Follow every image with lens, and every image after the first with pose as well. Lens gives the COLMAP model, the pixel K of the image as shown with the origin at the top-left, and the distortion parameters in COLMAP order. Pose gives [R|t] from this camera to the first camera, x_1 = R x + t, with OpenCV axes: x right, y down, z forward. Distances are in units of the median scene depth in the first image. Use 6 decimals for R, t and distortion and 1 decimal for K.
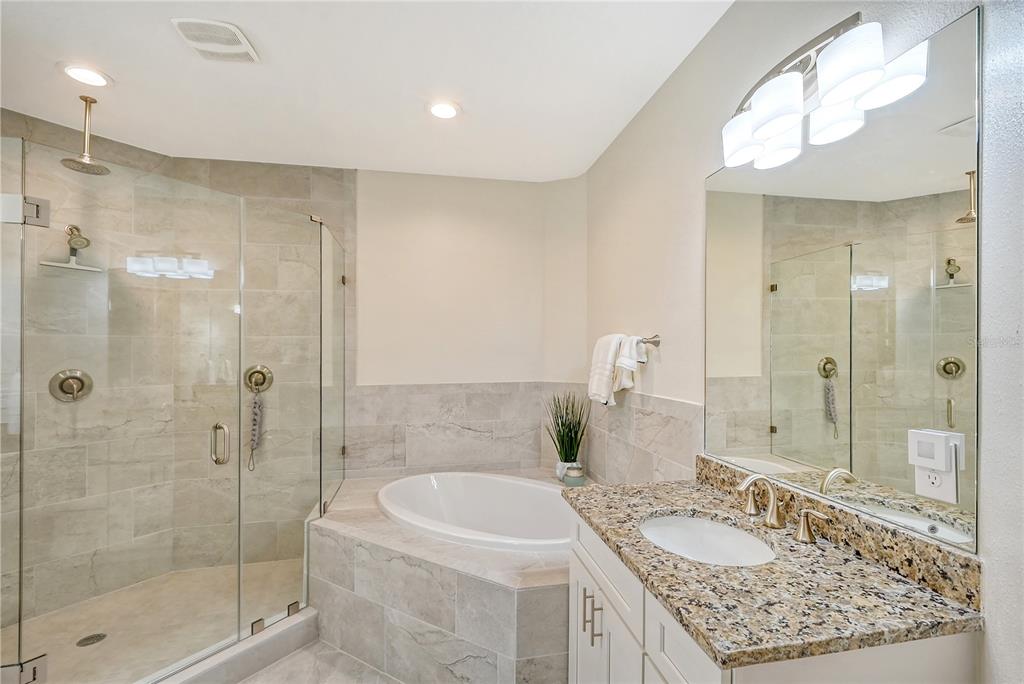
lens RADIAL K [[460.1, 0, 509.2], [0, 460.1, 341.5], [0, 0, 1]] dist [0.004516, 0.000606]
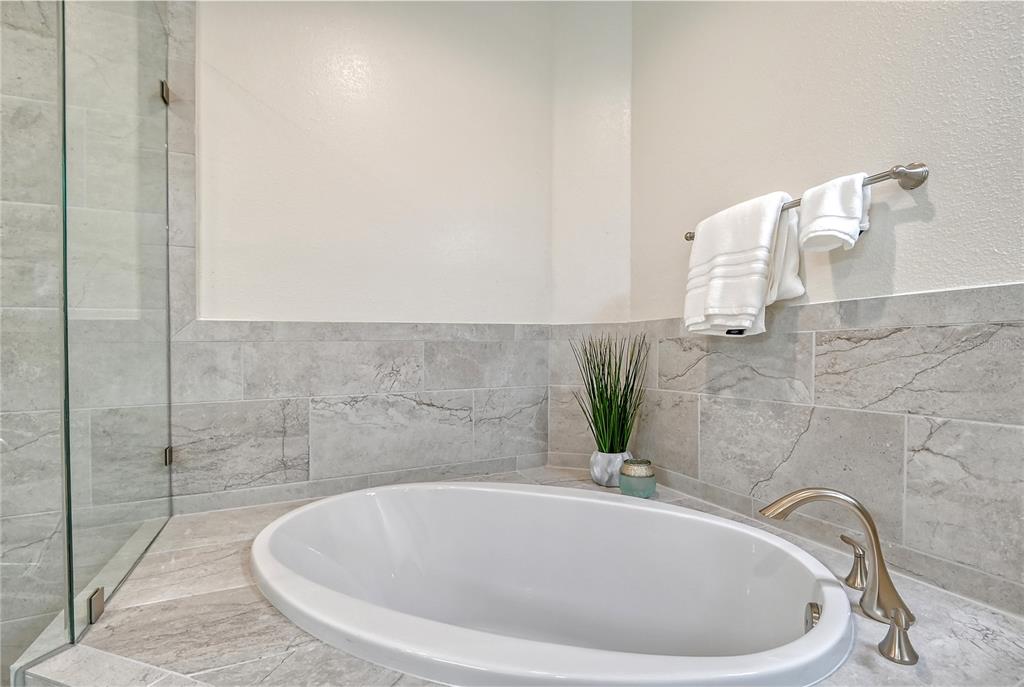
lens RADIAL K [[460.1, 0, 514.6], [0, 460.1, 349.7], [0, 0, 1]] dist [0.004516, 0.000606]
pose [[0.967400, -0.000820, 0.253252, -0.132938], [-0.002994, 0.999888, 0.014675, 0.117295], [-0.253236, -0.014955, 0.967289, 0.445786]]
